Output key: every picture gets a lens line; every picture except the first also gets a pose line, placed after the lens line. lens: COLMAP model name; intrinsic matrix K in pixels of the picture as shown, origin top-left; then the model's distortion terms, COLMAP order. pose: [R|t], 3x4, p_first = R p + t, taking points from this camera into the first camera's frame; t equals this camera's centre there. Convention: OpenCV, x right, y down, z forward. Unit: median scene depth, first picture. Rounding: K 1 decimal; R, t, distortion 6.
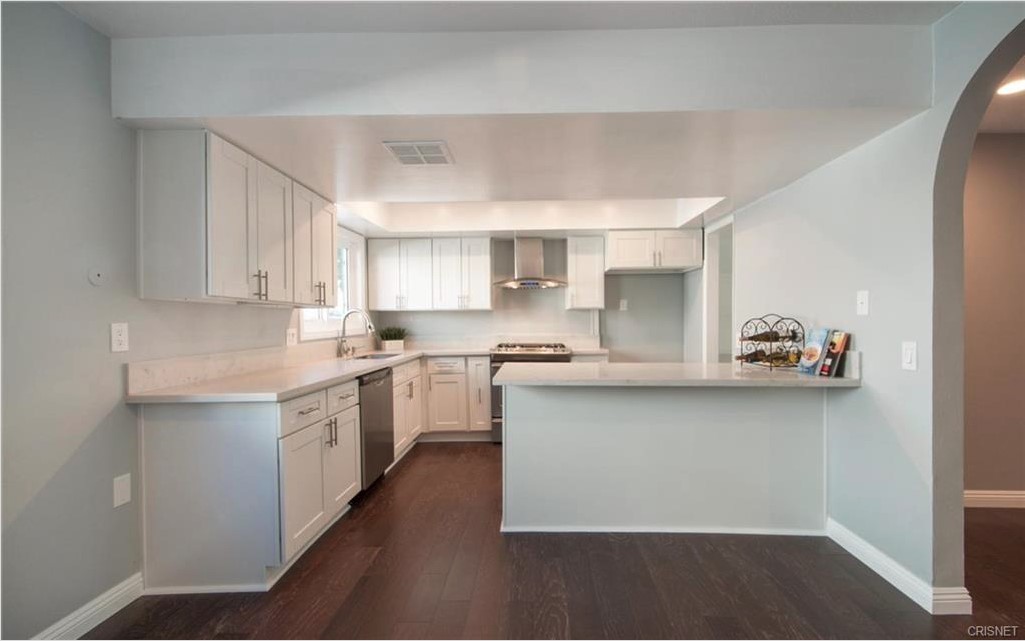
lens RADIAL K [[451.4, 0, 512.5], [0, 451.4, 320.5], [0, 0, 1]] dist [0.003295, 0.000134]
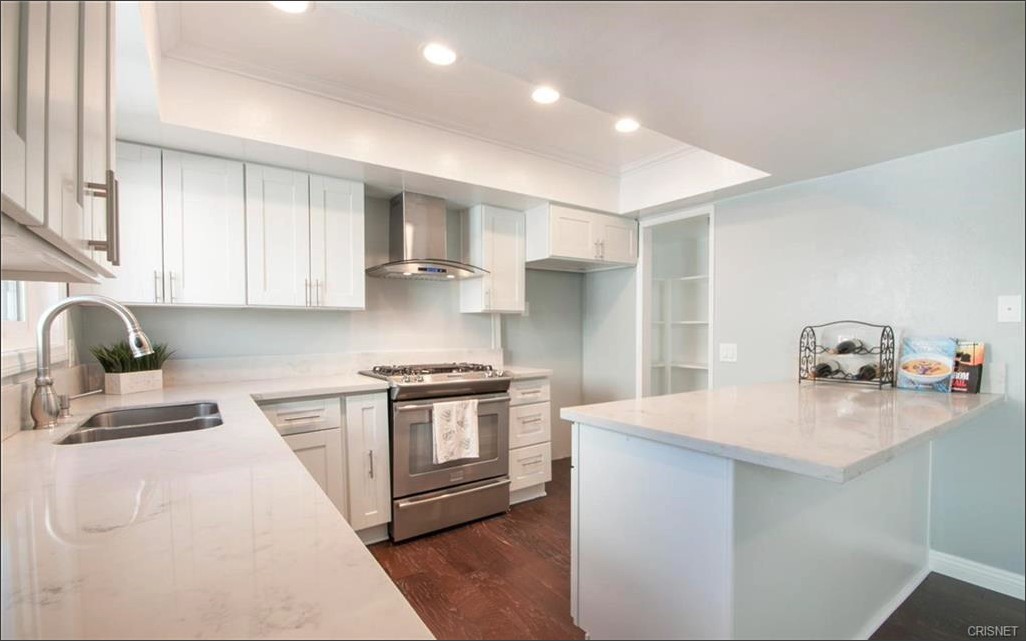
lens RADIAL K [[465.5, 0, 514.3], [0, 465.5, 336.2], [0, 0, 1]] dist [0.000607, -0.000094]
pose [[0.782869, -0.005011, 0.622167, -0.274887], [-0.001851, 0.999944, 0.010384, 0.003541], [-0.622184, -0.009281, 0.782816, 0.426360]]
